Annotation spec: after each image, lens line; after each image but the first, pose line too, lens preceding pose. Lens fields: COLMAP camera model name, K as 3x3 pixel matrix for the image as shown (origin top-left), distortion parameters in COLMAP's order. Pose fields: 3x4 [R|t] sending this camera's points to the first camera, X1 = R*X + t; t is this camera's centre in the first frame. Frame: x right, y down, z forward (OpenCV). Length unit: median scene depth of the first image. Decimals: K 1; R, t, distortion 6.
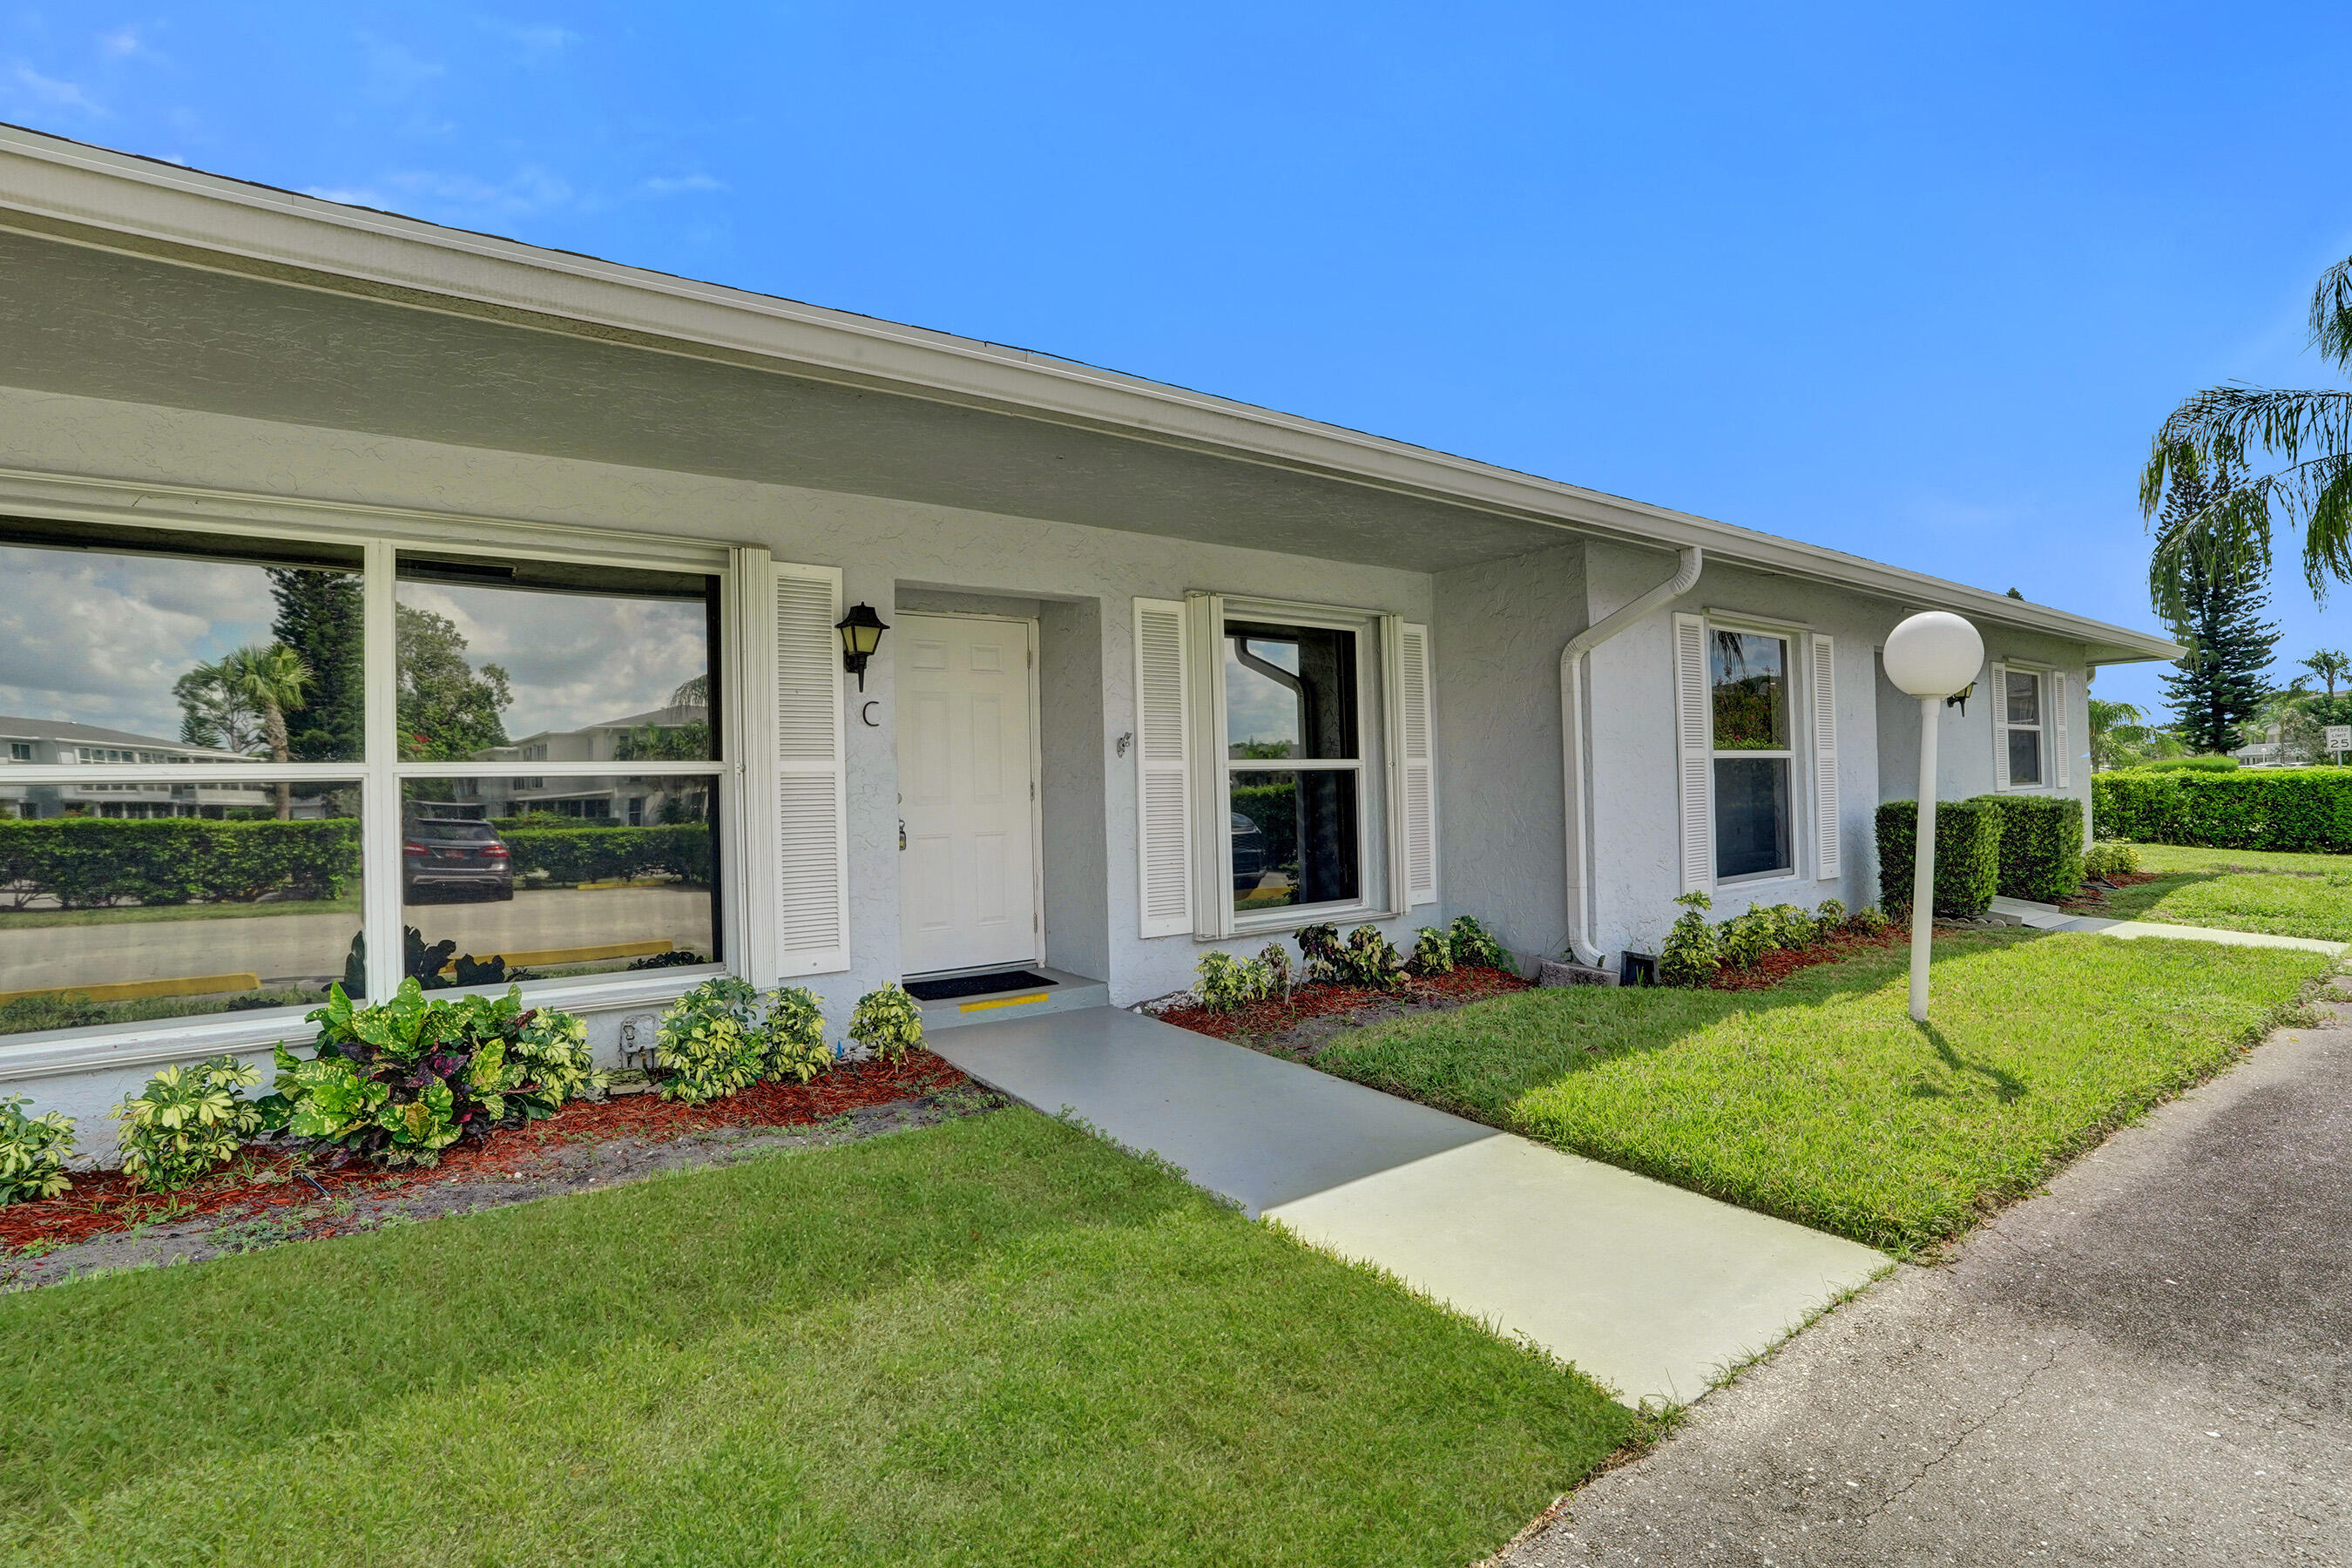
lens RADIAL K [[1097.7, 0, 1176.0], [0, 1097.7, 784.0], [0, 0, 1]] dist [-0.025303, 0.000383]
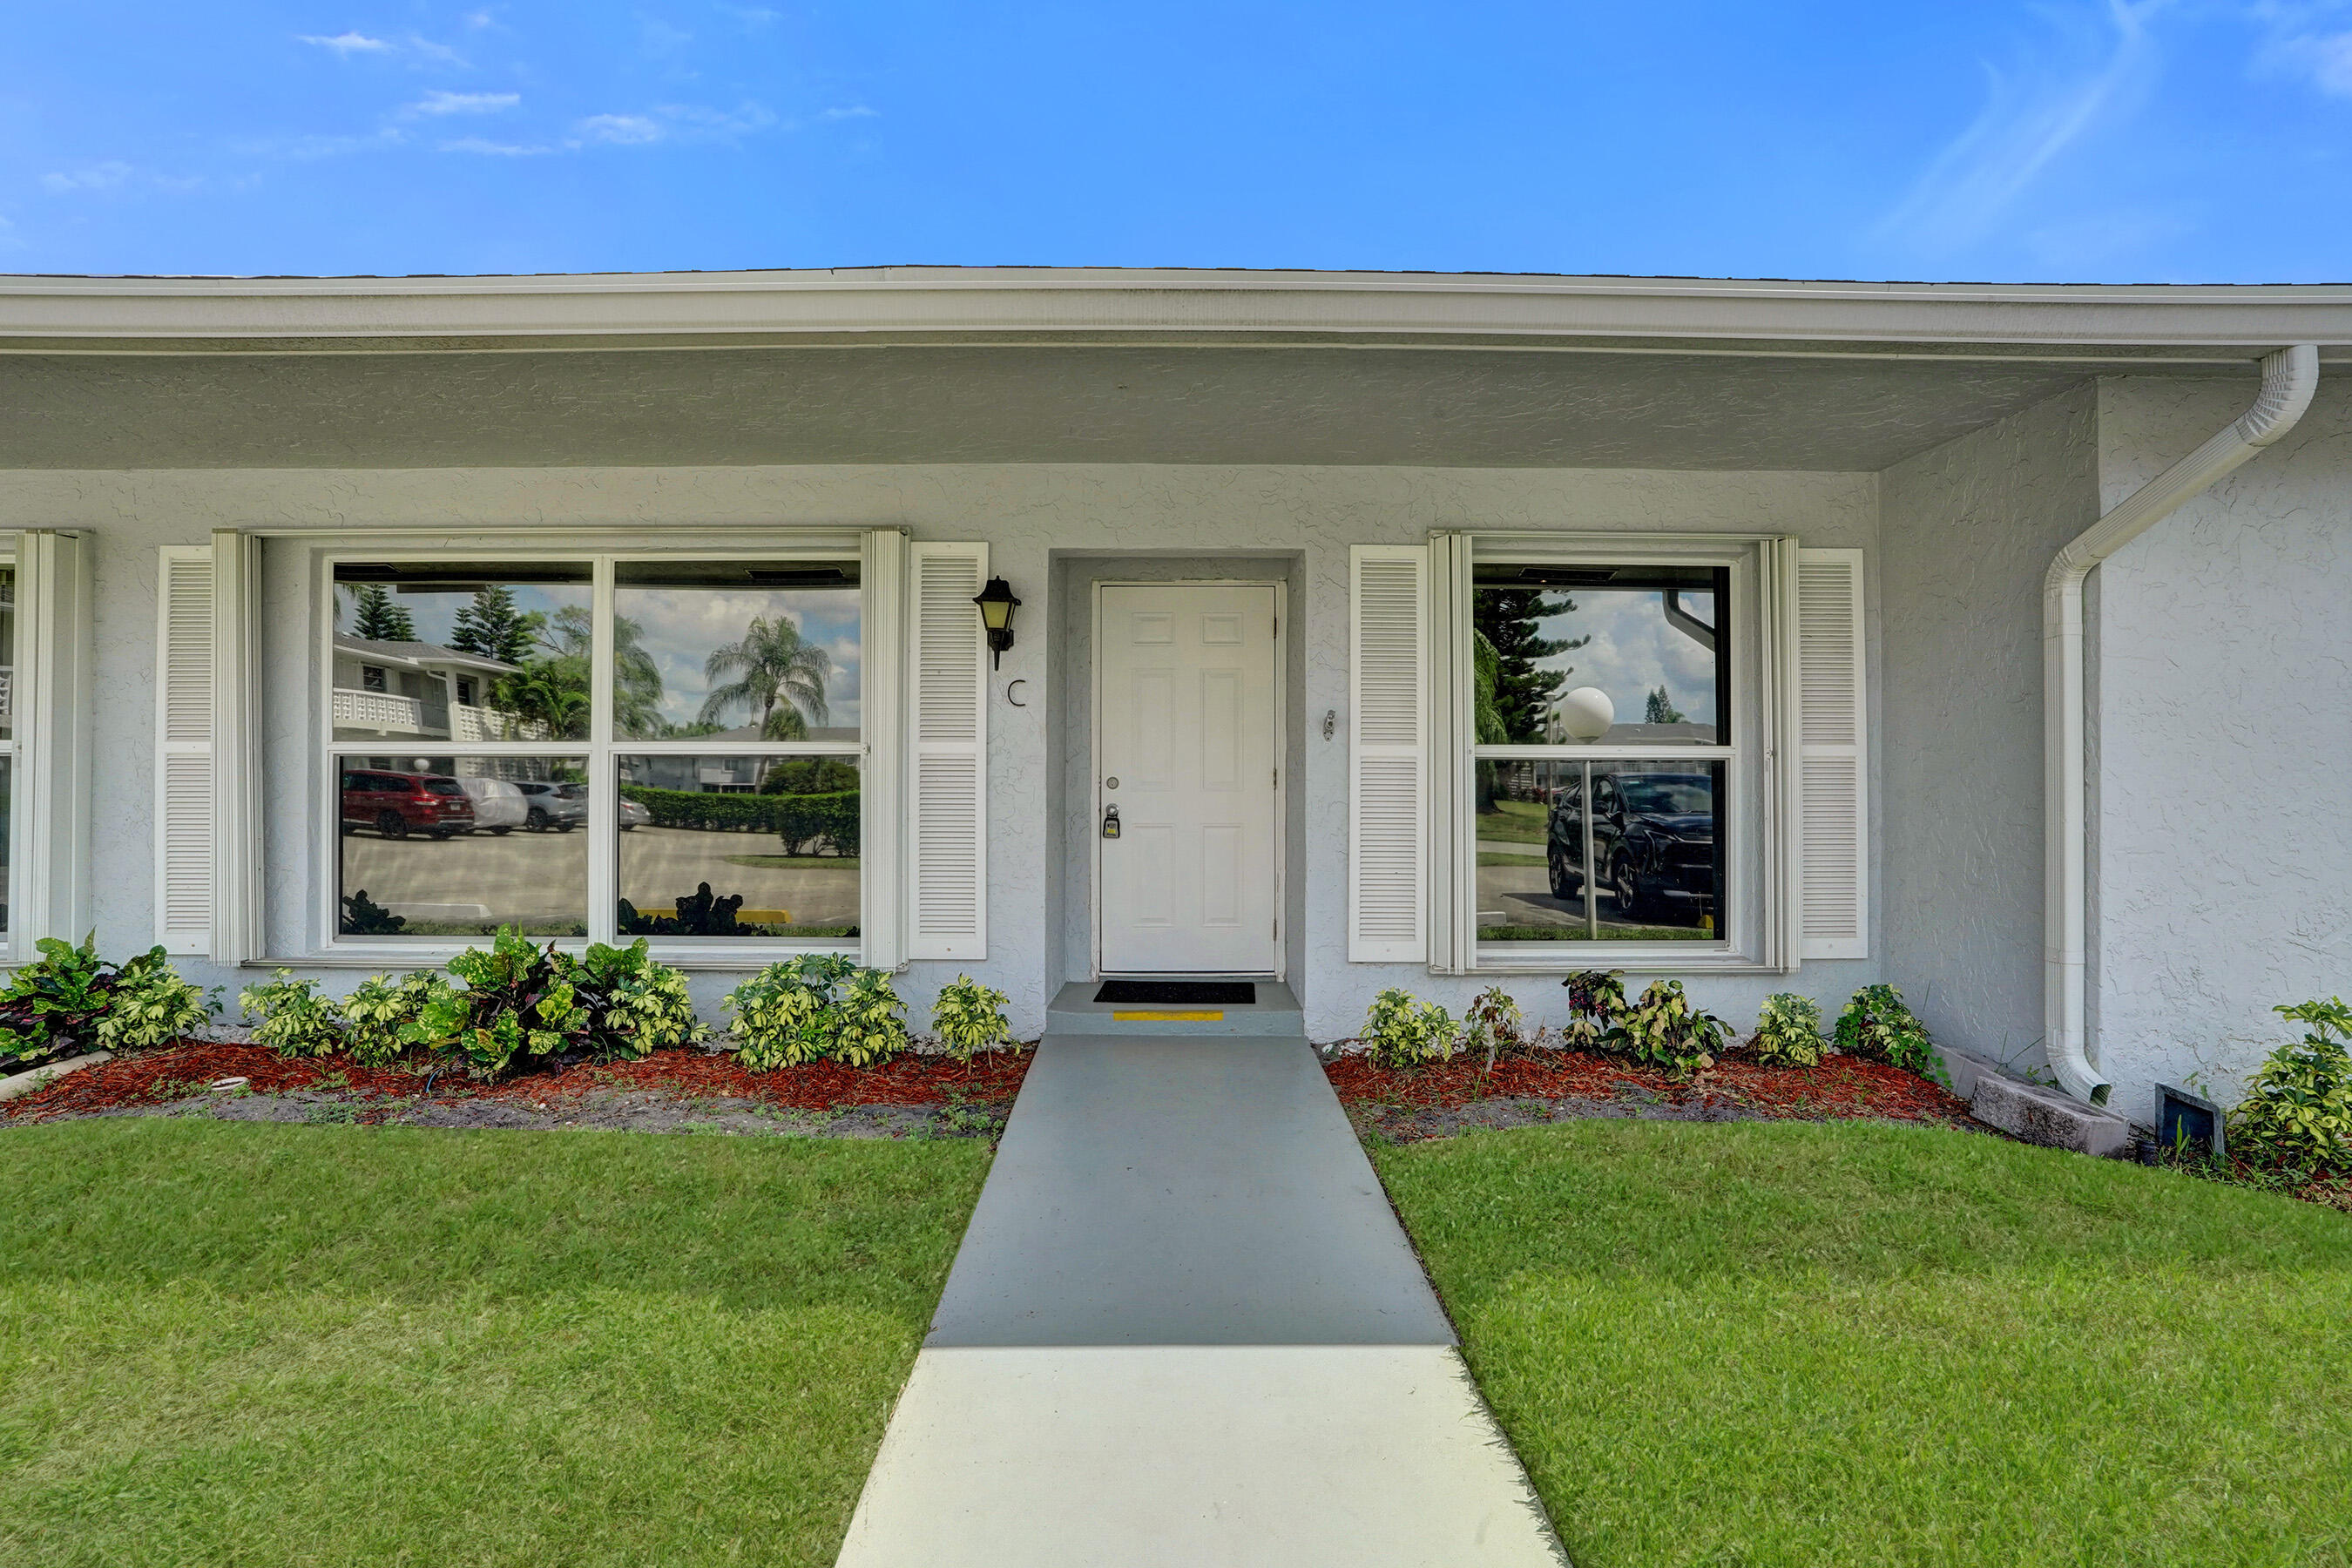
lens RADIAL K [[1102.1, 0, 1176.0], [0, 1102.1, 784.0], [0, 0, 1]] dist [-0.046620, 0.030749]
pose [[0.820452, 0.028930, -0.570983, 0.331741], [-0.019095, 0.999548, 0.023207, -0.008976], [0.571396, -0.008138, 0.820634, 0.256683]]
